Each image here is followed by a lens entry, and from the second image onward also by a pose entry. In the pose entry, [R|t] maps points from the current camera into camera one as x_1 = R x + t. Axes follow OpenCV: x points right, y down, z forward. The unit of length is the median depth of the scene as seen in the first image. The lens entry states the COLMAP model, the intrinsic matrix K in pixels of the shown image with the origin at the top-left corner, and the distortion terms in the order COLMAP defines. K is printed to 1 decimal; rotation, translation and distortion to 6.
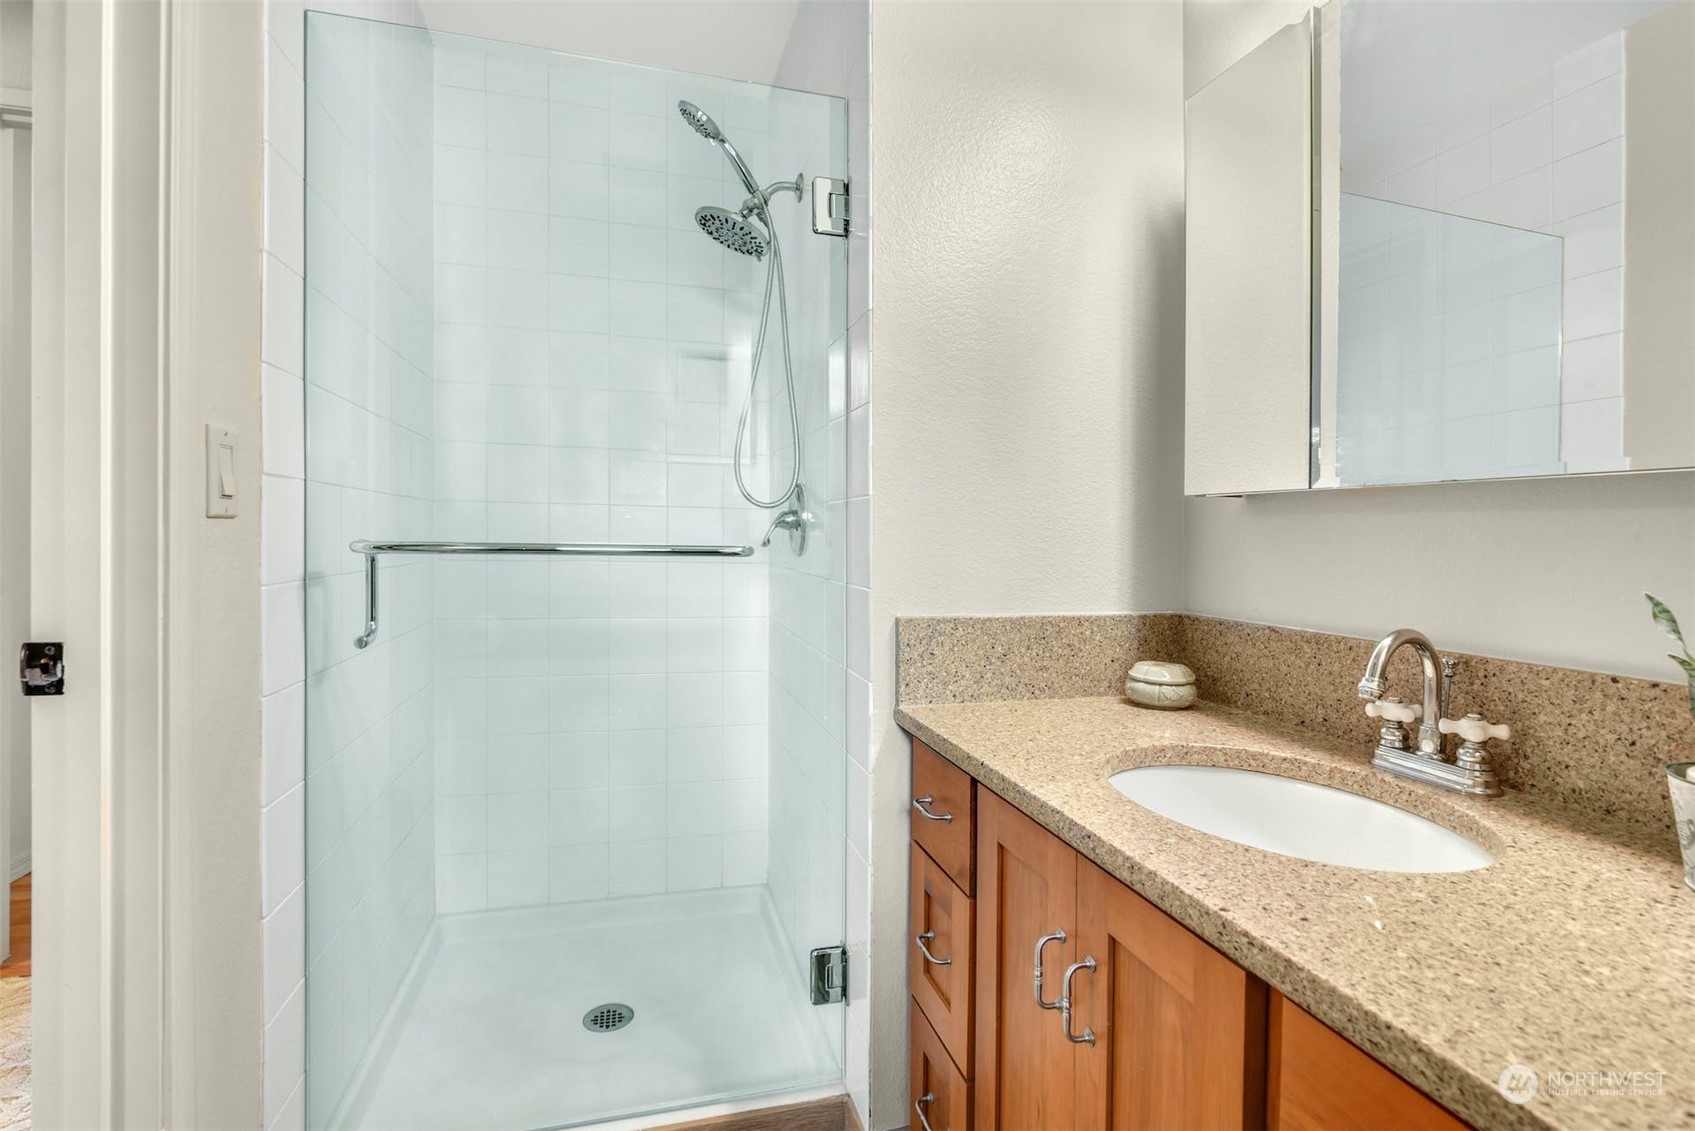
lens RADIAL K [[782.7, 0, 840.7], [0, 782.7, 561.2], [0, 0, 1]] dist [-0.014449, 0.000147]
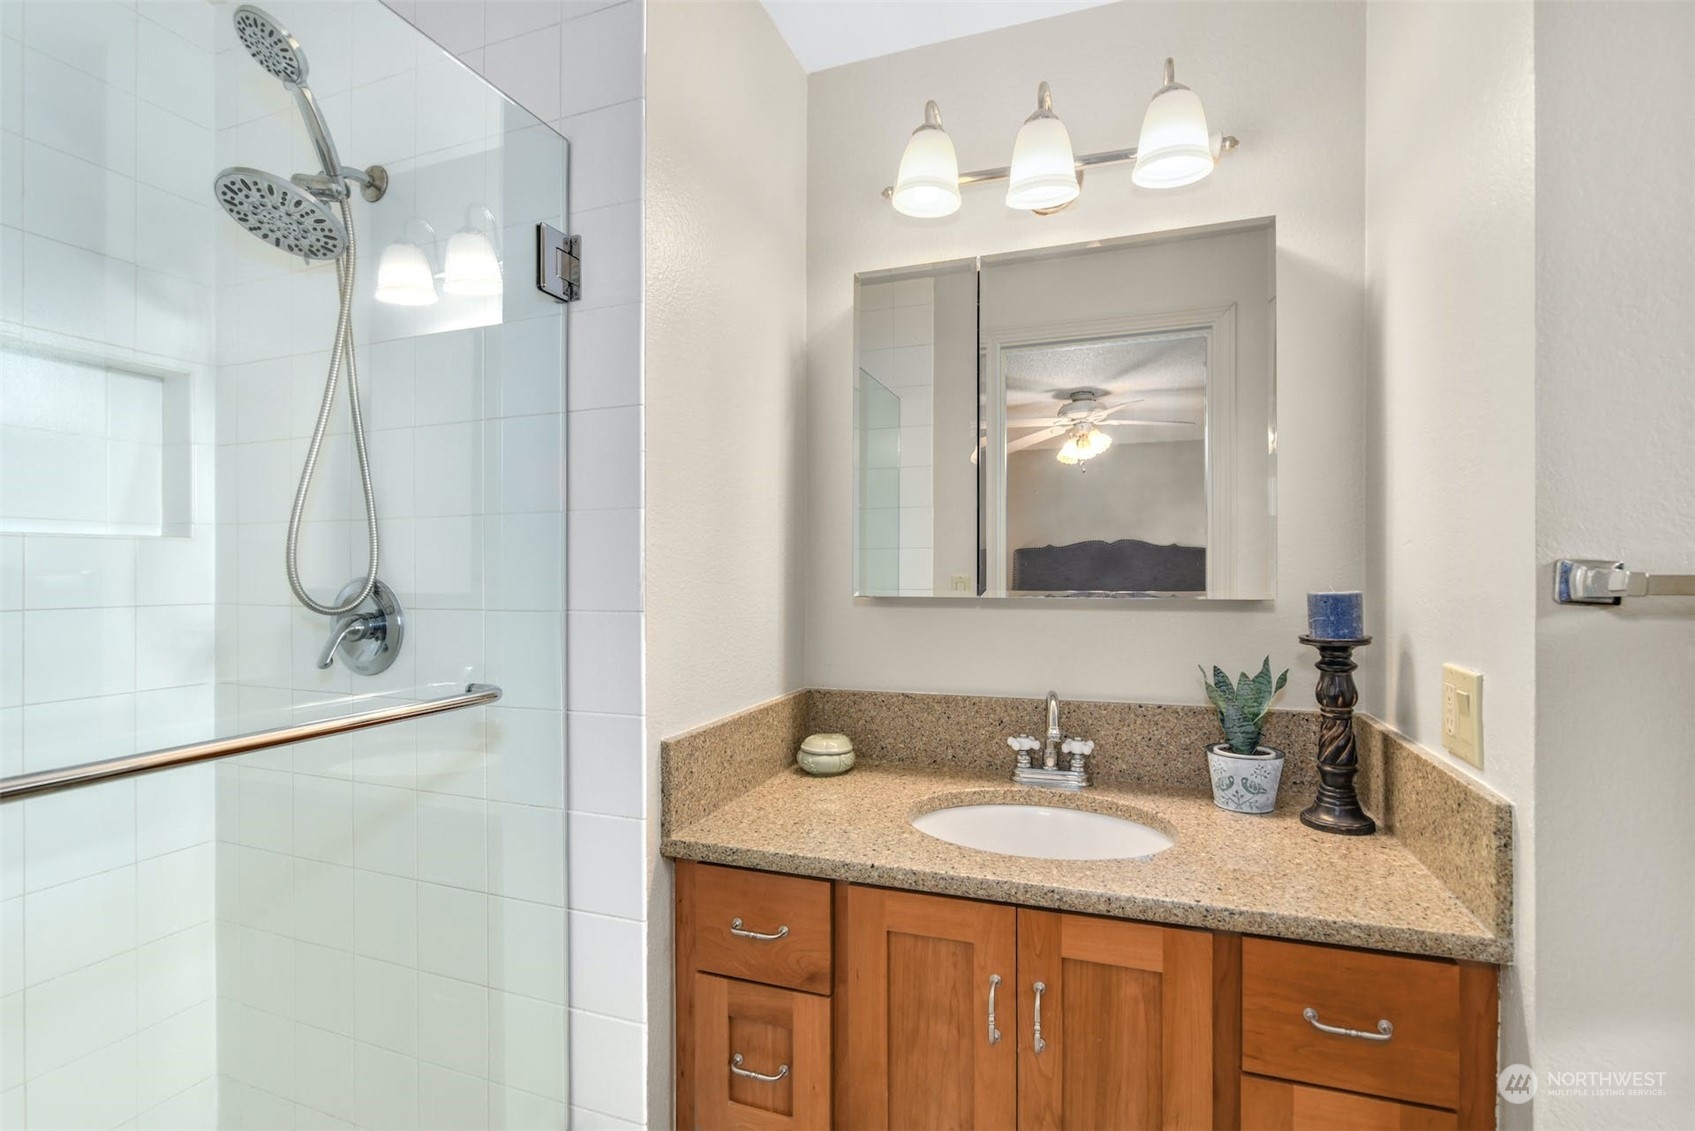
lens RADIAL K [[782.7, 0, 840.7], [0, 782.7, 561.2], [0, 0, 1]] dist [-0.014449, 0.000147]
pose [[0.589946, -0.013675, 0.807327, -0.720097], [0.047501, 0.998713, -0.017794, -0.151195], [-0.806044, 0.048847, 0.589836, 0.361850]]
